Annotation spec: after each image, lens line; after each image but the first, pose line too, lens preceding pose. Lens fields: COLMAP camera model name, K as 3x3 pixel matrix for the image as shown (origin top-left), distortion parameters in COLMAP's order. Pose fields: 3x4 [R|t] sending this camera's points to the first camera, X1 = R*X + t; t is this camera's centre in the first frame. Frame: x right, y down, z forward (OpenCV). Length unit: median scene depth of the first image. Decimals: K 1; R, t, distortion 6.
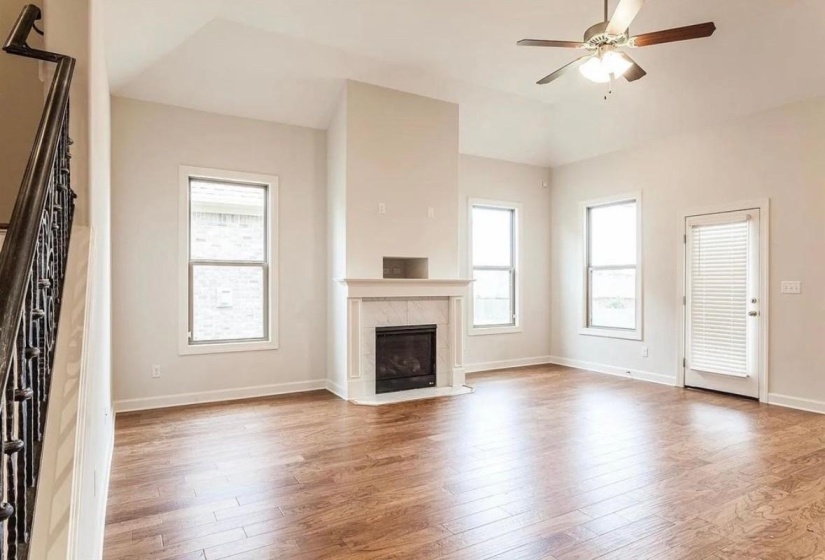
lens RADIAL K [[482.6, 0, 409.7], [0, 482.6, 287.9], [0, 0, 1]] dist [-0.007816, 0.003413]
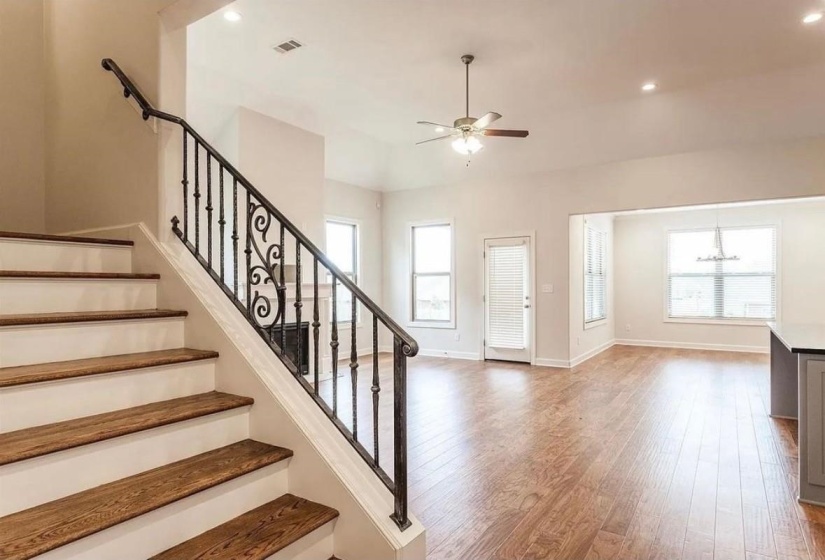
lens RADIAL K [[482.6, 0, 409.2], [0, 482.6, 289.1], [0, 0, 1]] dist [-0.007816, 0.003413]
pose [[0.894437, -0.005975, 0.447154, -0.262880], [0.007489, 0.999971, -0.001619, -0.001112], [-0.447132, 0.004796, 0.894455, -0.168089]]
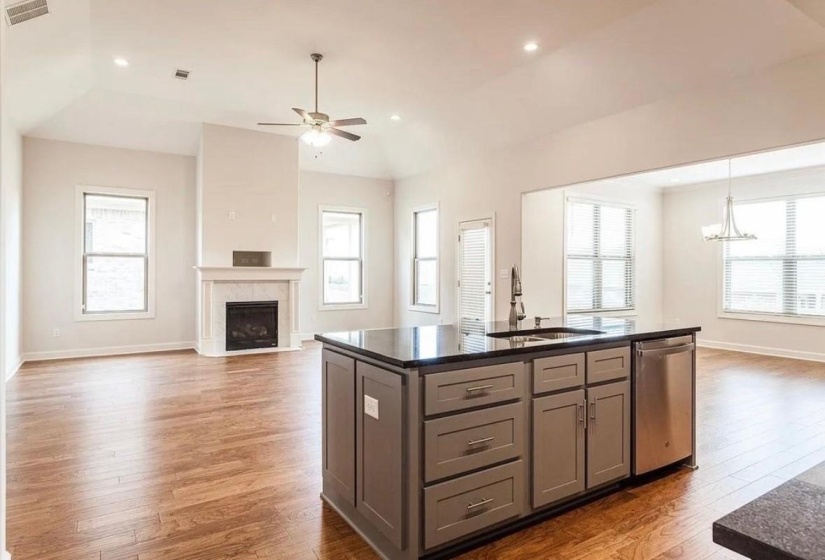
lens RADIAL K [[482.6, 0, 410.3], [0, 482.6, 271.7], [0, 0, 1]] dist [-0.007816, 0.003413]
pose [[0.999237, 0.003673, 0.038881, 0.388708], [-0.003387, 0.999967, -0.007420, 0.003273], [-0.038907, 0.007283, 0.999216, -0.379426]]
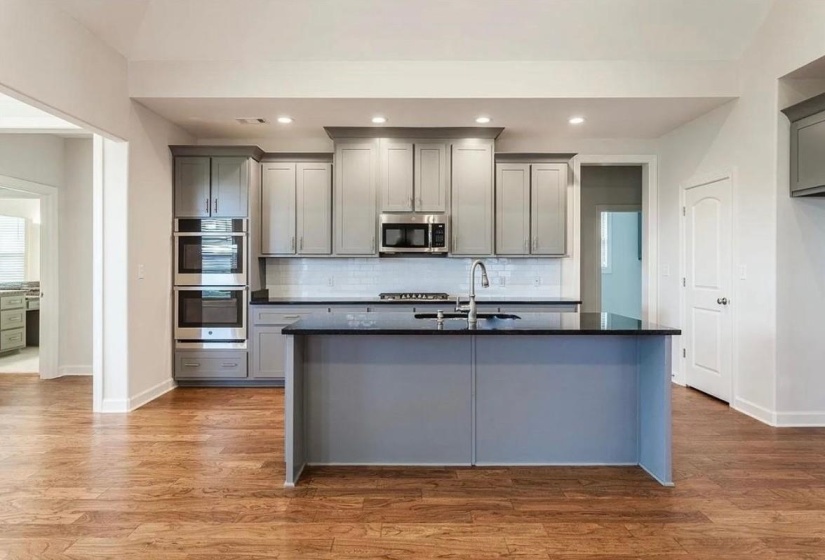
lens RADIAL K [[482.6, 0, 401.5], [0, 482.6, 259.9], [0, 0, 1]] dist [-0.007816, 0.003413]
pose [[-0.859707, 0.007814, 0.510728, 0.308673], [0.004900, 0.999963, -0.007050, -0.003977], [-0.510764, -0.003558, -0.859713, 0.629872]]
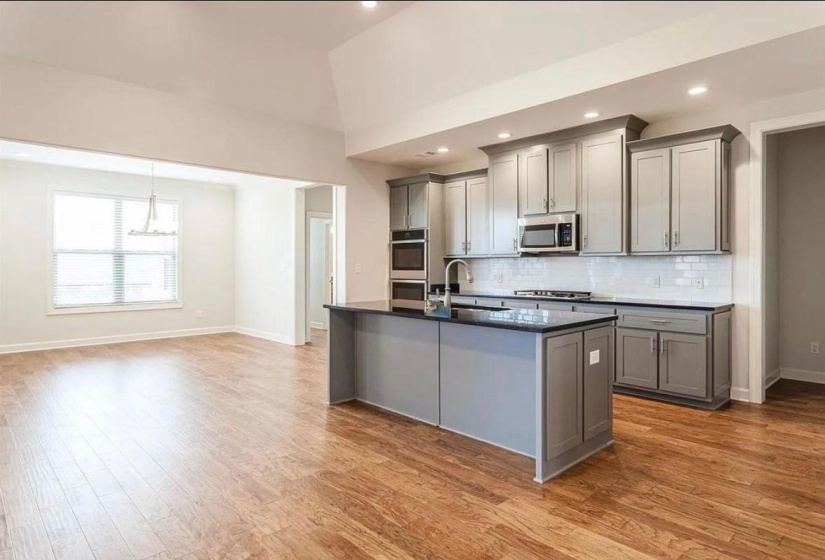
lens RADIAL K [[482.6, 0, 410.3], [0, 482.6, 263.8], [0, 0, 1]] dist [-0.007816, 0.003413]
pose [[-0.222471, 0.003239, 0.974934, -0.113645], [0.009543, 0.999954, -0.001144, -0.002406], [-0.974893, 0.009049, -0.222492, 0.318954]]
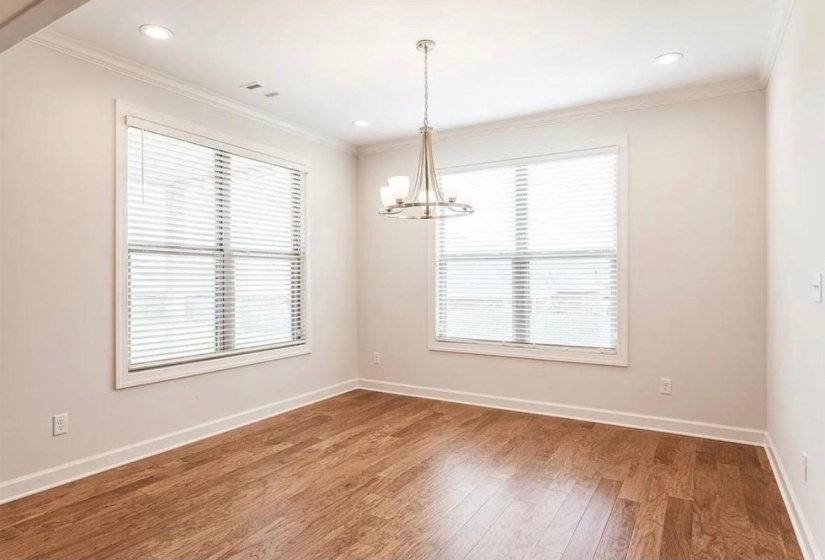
lens RADIAL K [[482.6, 0, 415.0], [0, 482.6, 277.2], [0, 0, 1]] dist [-0.007816, 0.003413]
pose [[0.870712, -0.004063, 0.491777, 0.870659], [0.009064, 0.999929, -0.007786, -0.004658], [-0.491710, 0.011237, 0.870686, 0.213618]]
